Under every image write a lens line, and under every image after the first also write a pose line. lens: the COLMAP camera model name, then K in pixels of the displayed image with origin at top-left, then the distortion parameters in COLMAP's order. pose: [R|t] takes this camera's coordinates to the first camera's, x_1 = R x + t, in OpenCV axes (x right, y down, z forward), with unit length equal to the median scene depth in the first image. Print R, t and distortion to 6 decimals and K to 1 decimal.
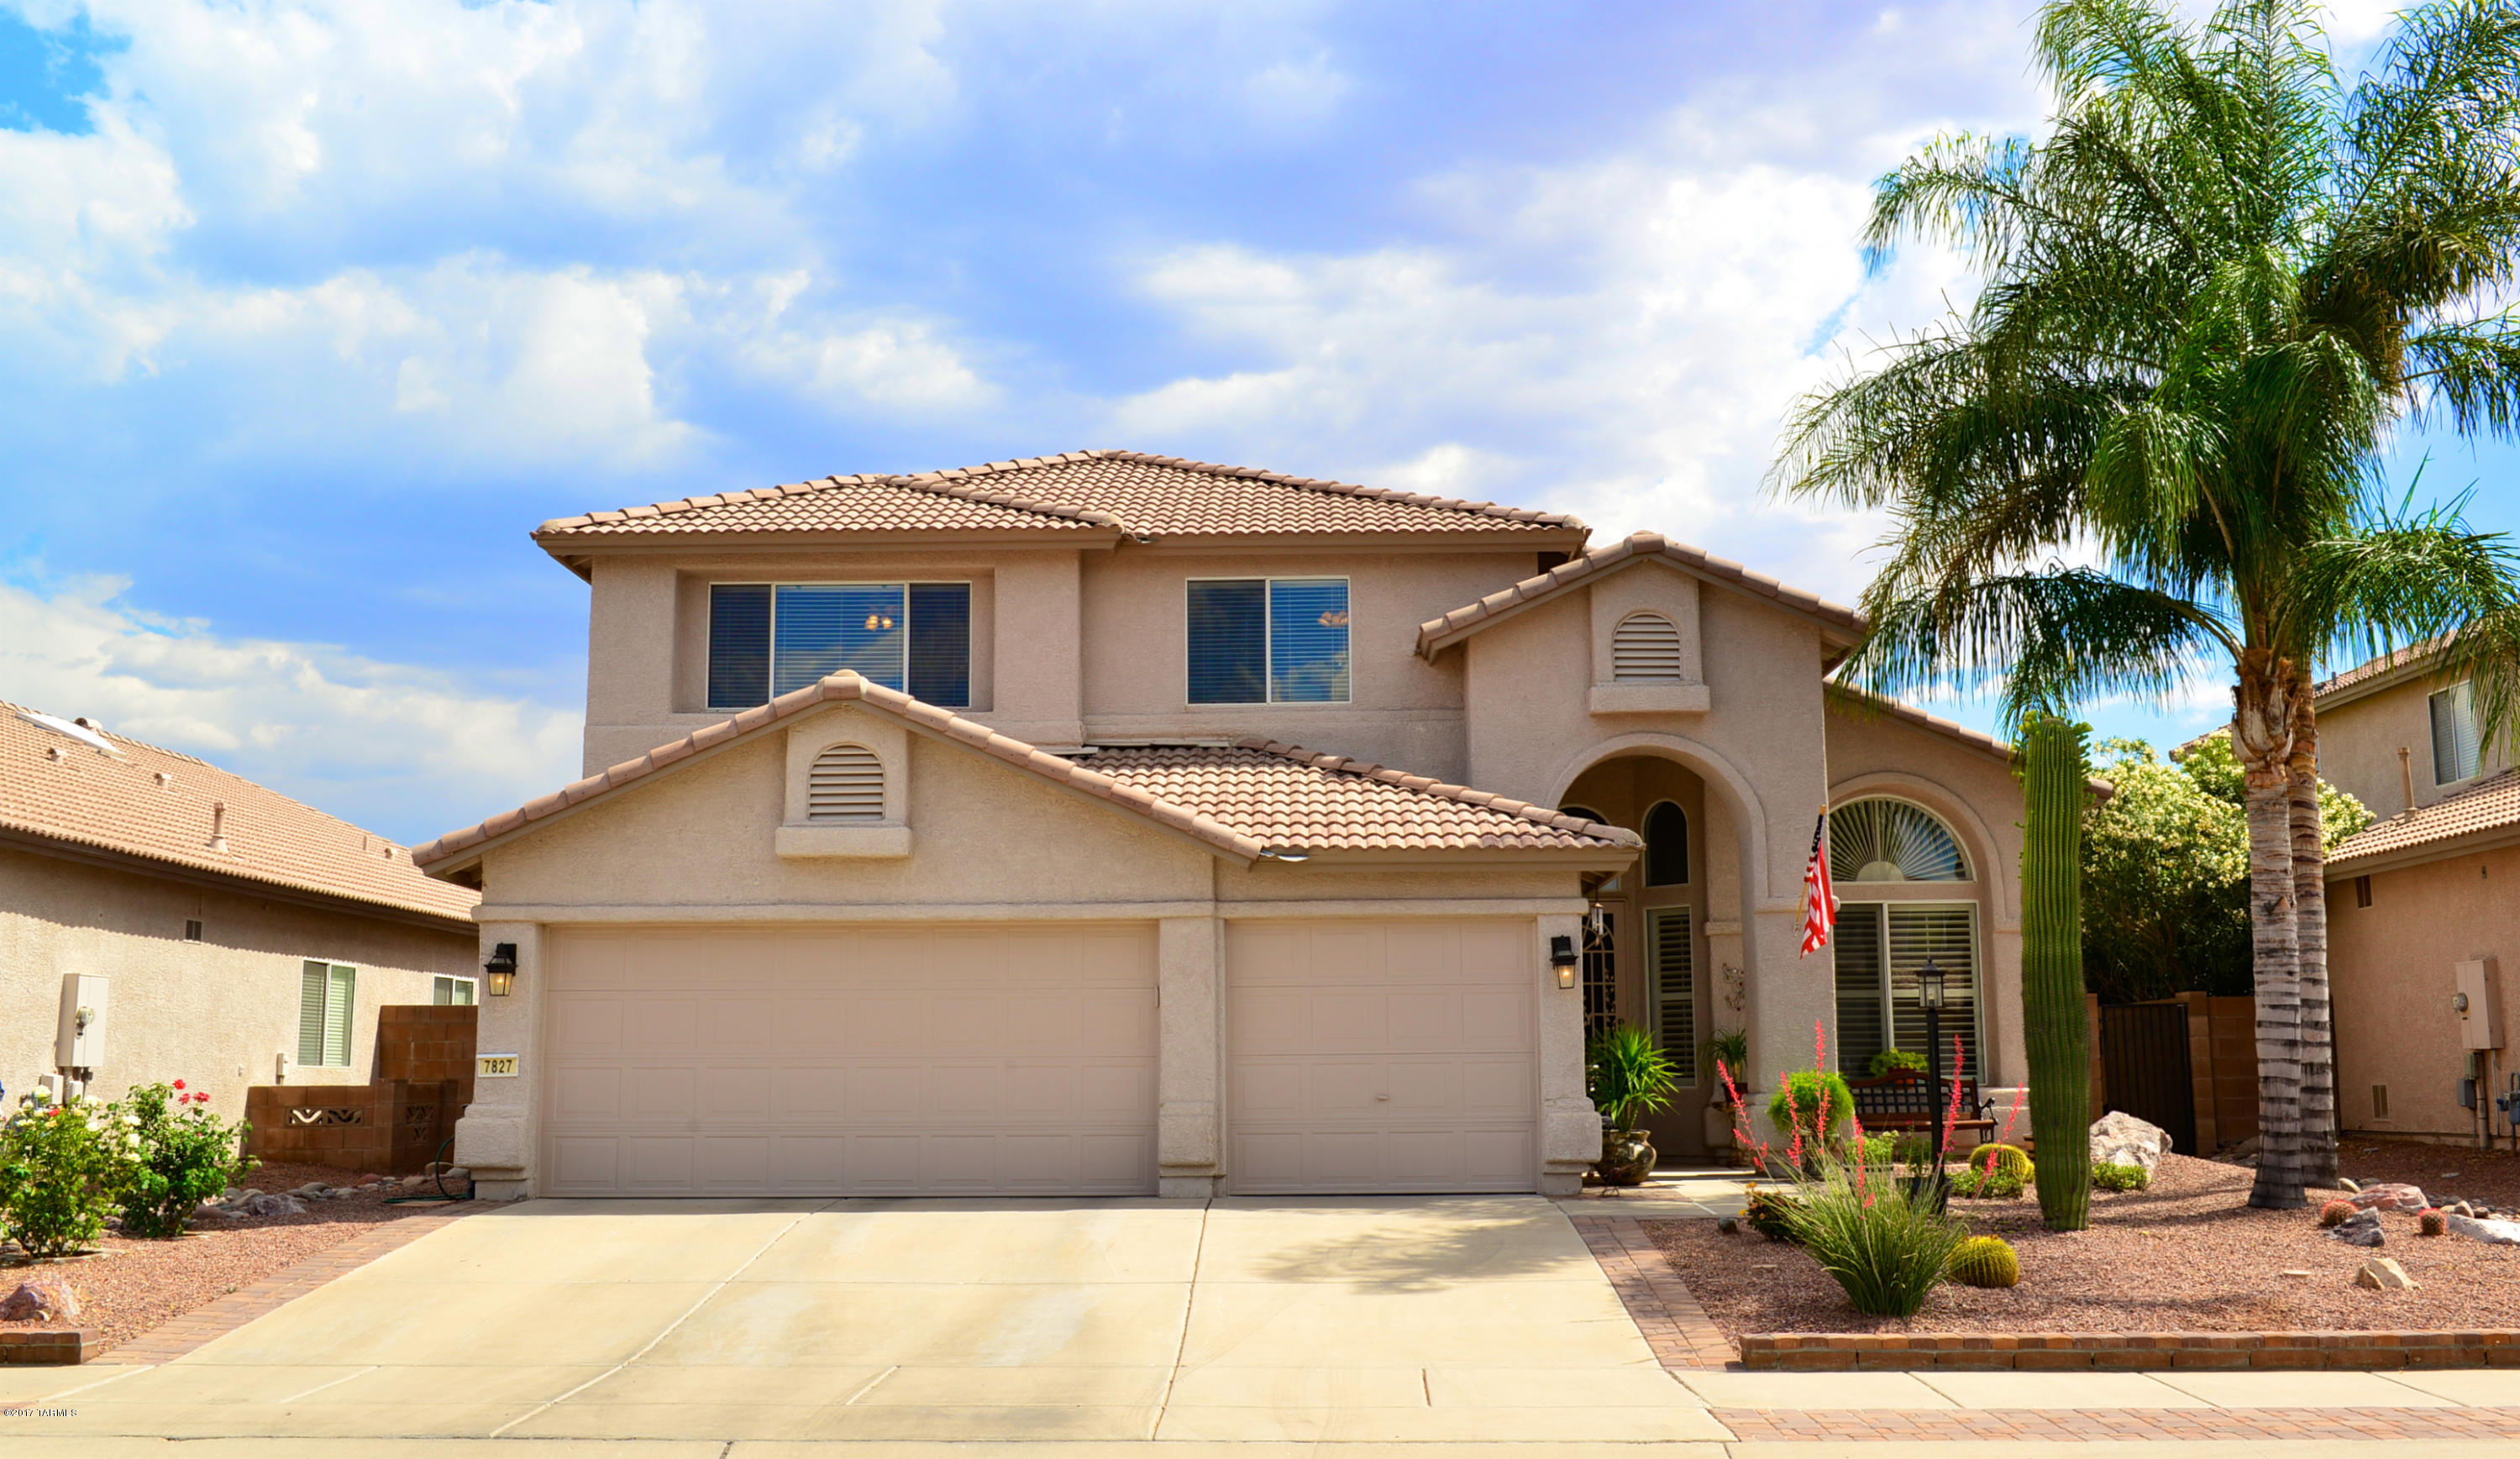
lens RADIAL K [[2353.2, 0, 1261.7], [0, 2353.2, 726.3], [0, 0, 1]] dist [-0.020150, 0.000000]
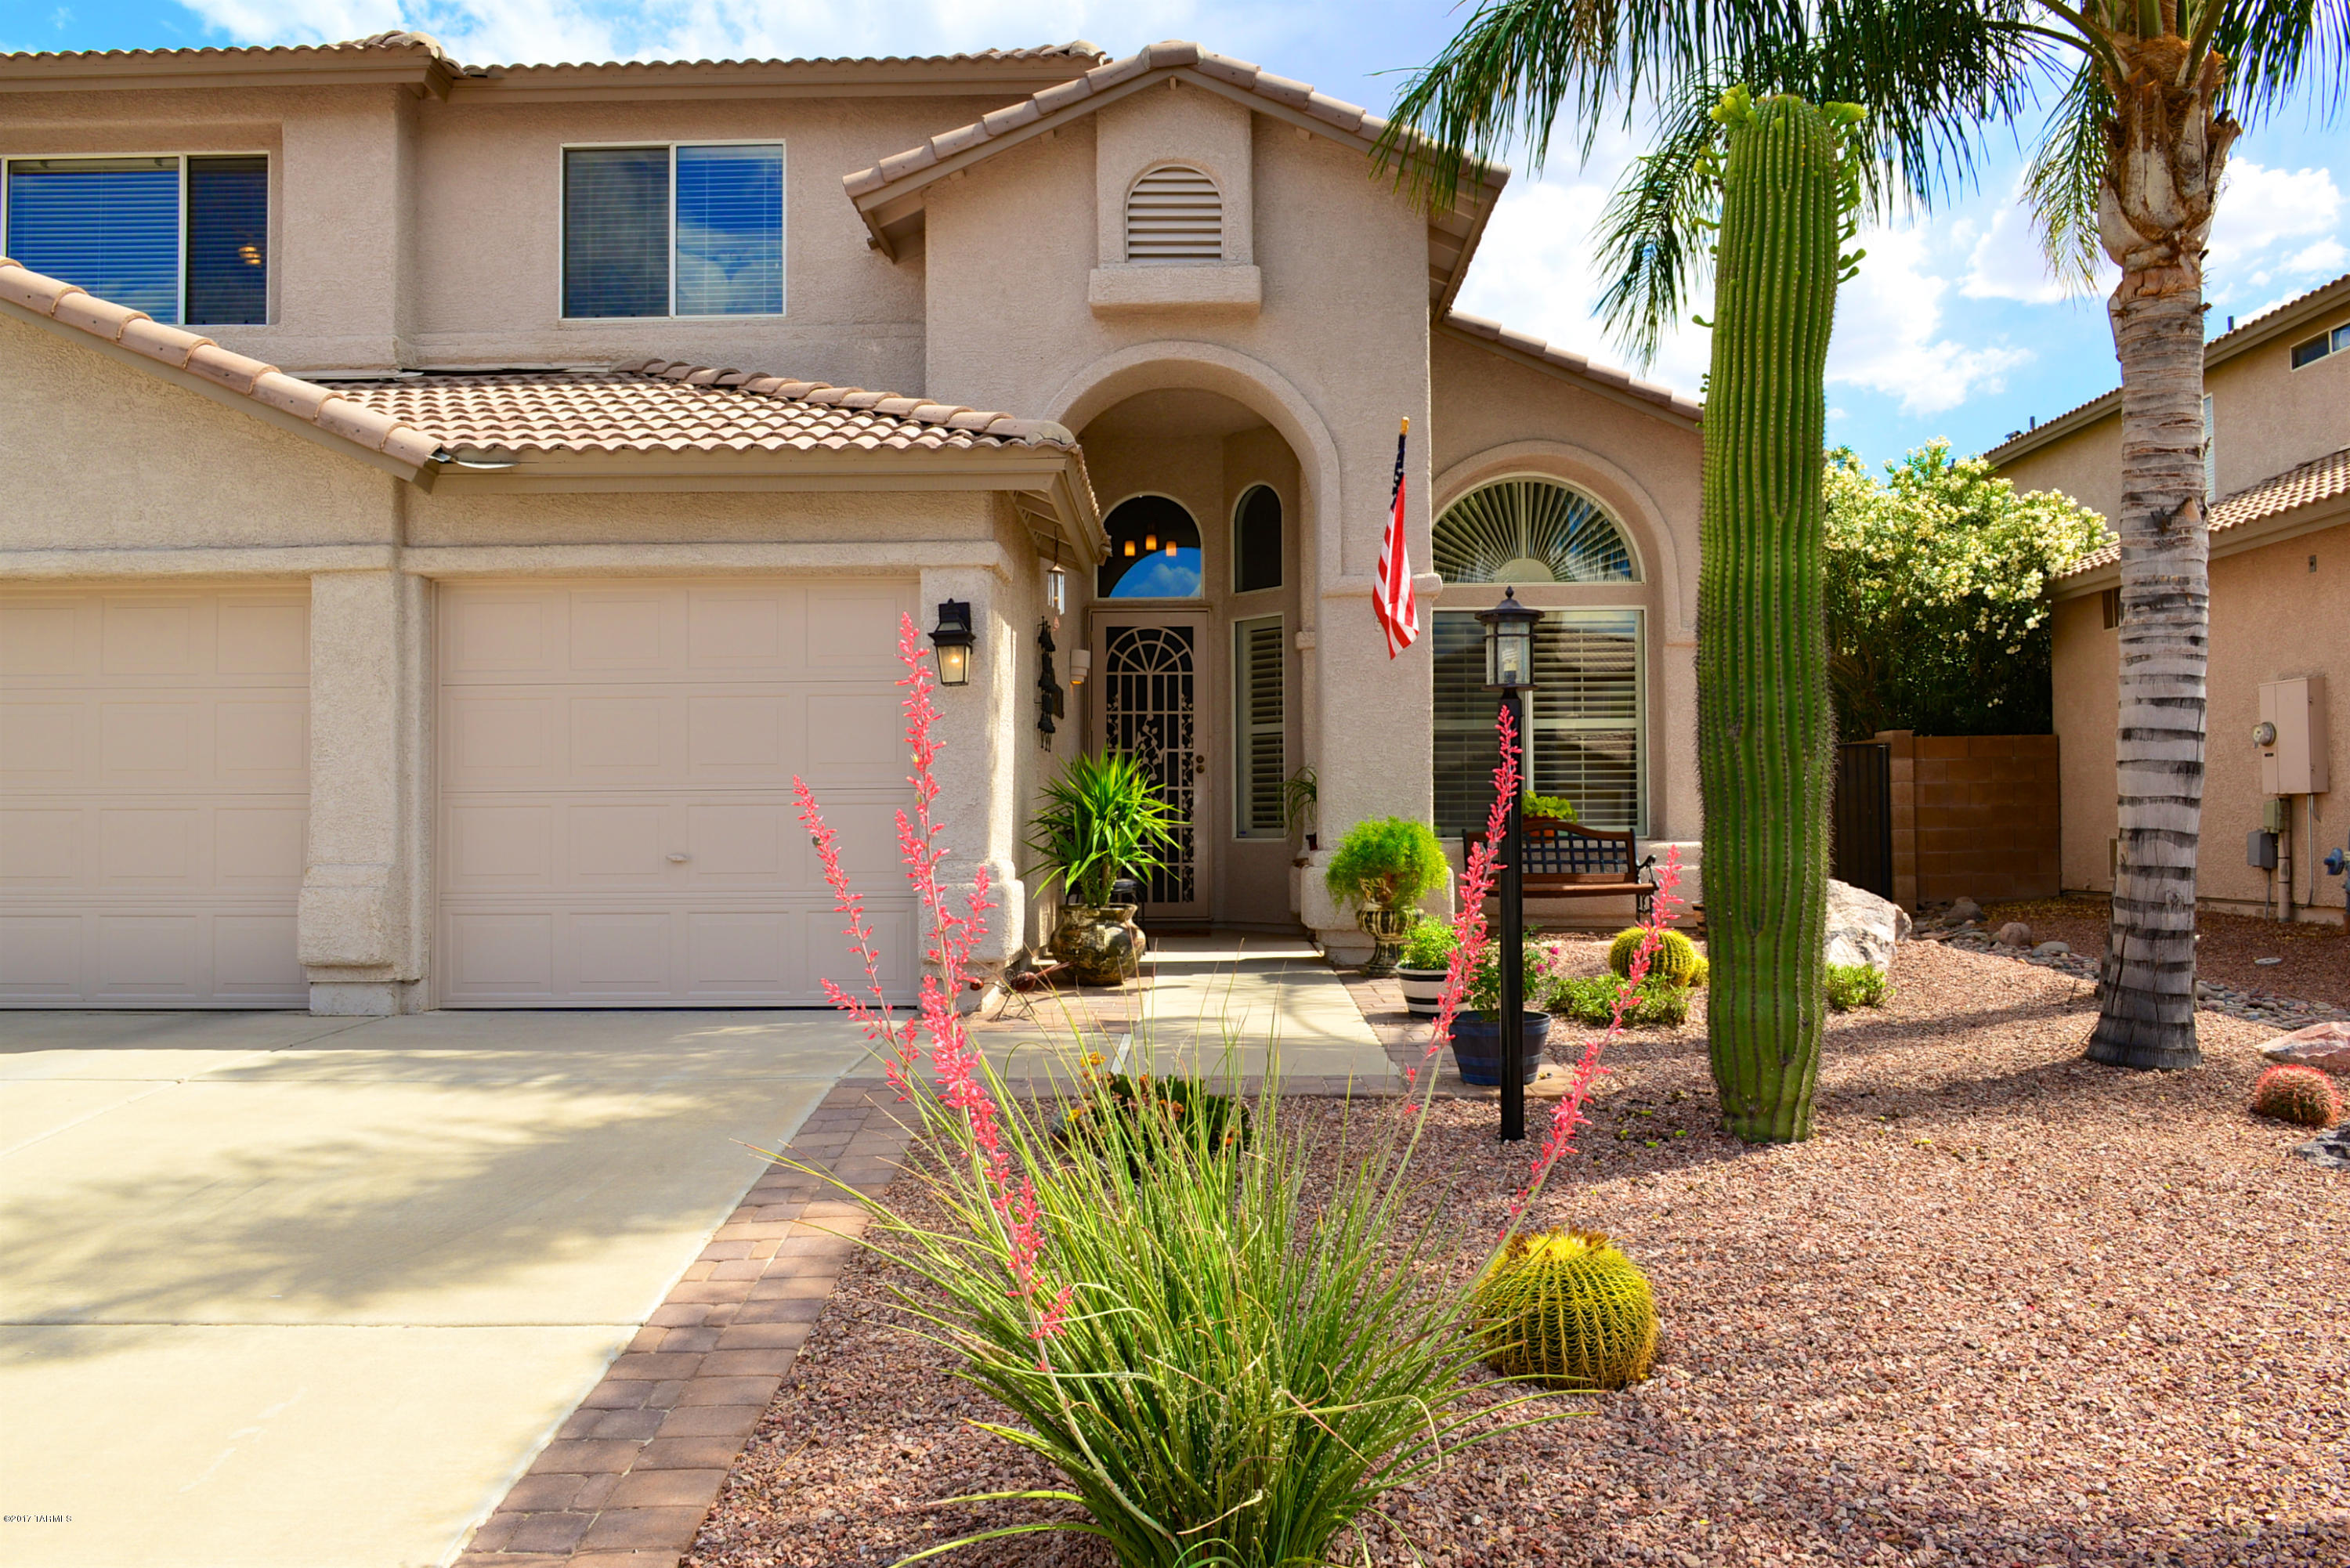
lens RADIAL K [[1627.0, 0, 1168.3], [0, 1627.0, 793.2], [0, 0, 1]] dist [-0.008713, -0.006393]
pose [[0.999990, 0.000799, -0.004490, 0.165504], [-0.000222, 0.991903, 0.126996, 0.075652], [0.004555, -0.126994, 0.991893, 0.506911]]
